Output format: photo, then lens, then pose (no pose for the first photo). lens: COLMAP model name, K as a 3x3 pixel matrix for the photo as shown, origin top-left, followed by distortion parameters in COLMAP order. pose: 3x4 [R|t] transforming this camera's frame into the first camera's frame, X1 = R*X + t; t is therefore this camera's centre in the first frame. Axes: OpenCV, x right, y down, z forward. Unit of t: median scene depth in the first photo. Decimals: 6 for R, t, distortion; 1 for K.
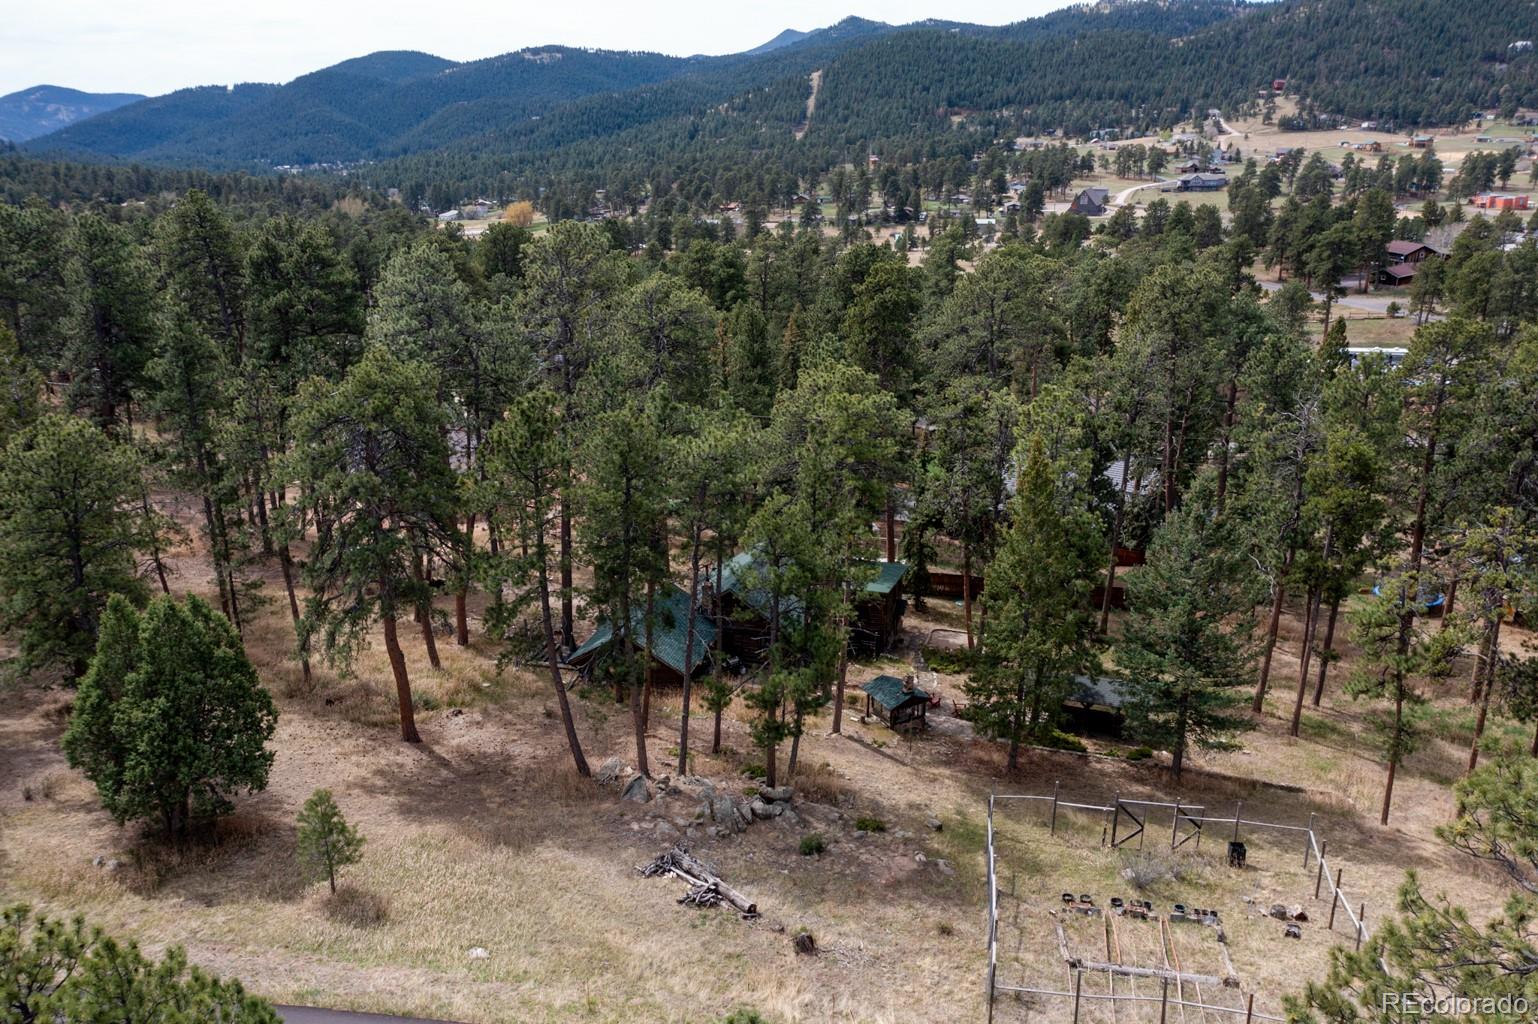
lens RADIAL K [[1219.1, 0, 771.9], [0, 1219.1, 517.4], [0, 0, 1]] dist [-0.015048, -0.000021]
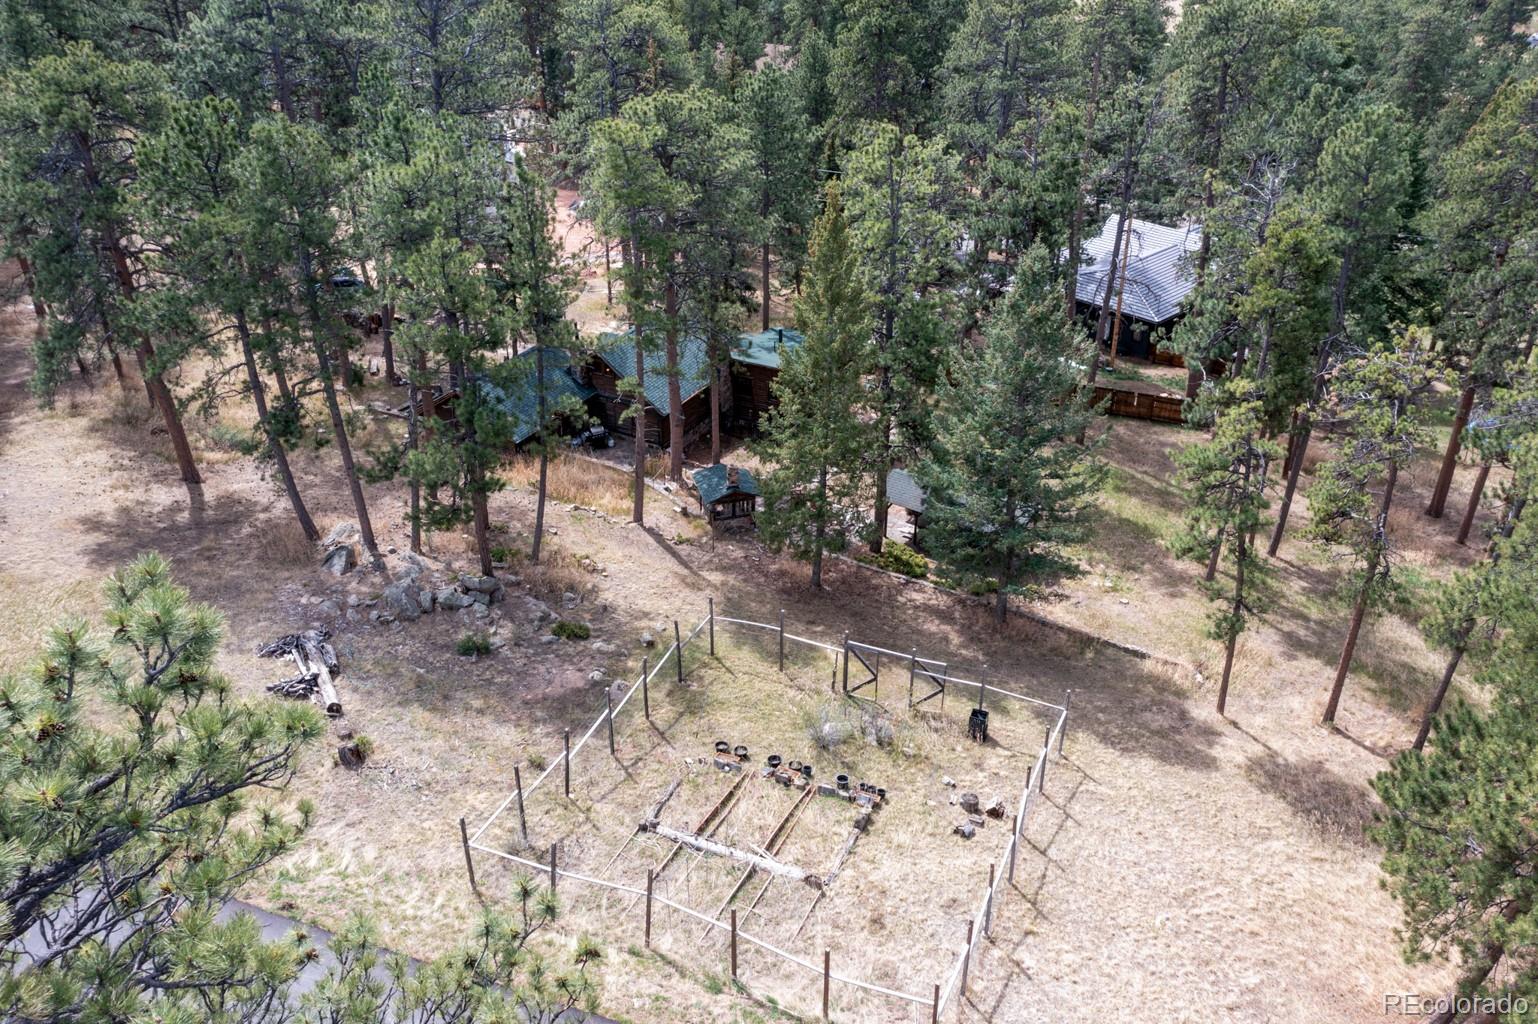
lens RADIAL K [[1219.1, 0, 769.4], [0, 1219.1, 508.1], [0, 0, 1]] dist [-0.015048, -0.000021]
pose [[0.974790, 0.110047, -0.194100, 0.293334], [-0.072645, 0.979044, 0.190249, -0.009150], [0.210969, -0.171352, 0.962357, 0.152929]]
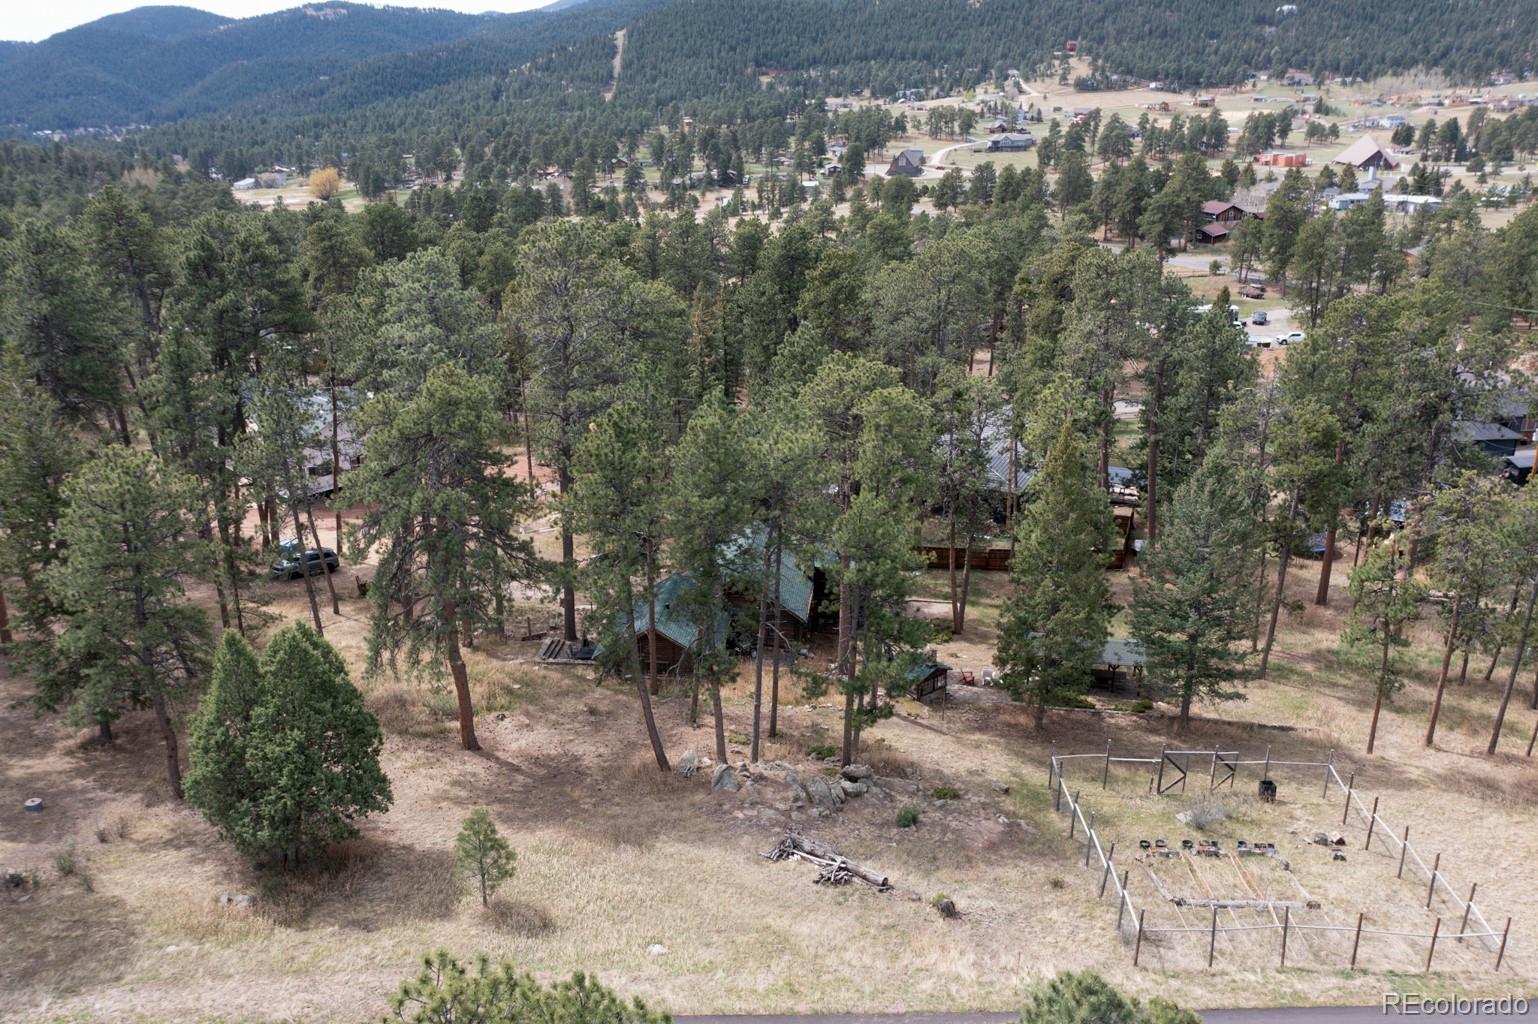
lens RADIAL K [[1219.1, 0, 772.9], [0, 1219.1, 514.6], [0, 0, 1]] dist [-0.015048, -0.000021]
pose [[0.987796, -0.052268, 0.146721, -0.165551], [0.048066, 0.998330, 0.032045, -0.026986], [-0.148151, -0.024602, 0.988659, -0.026220]]
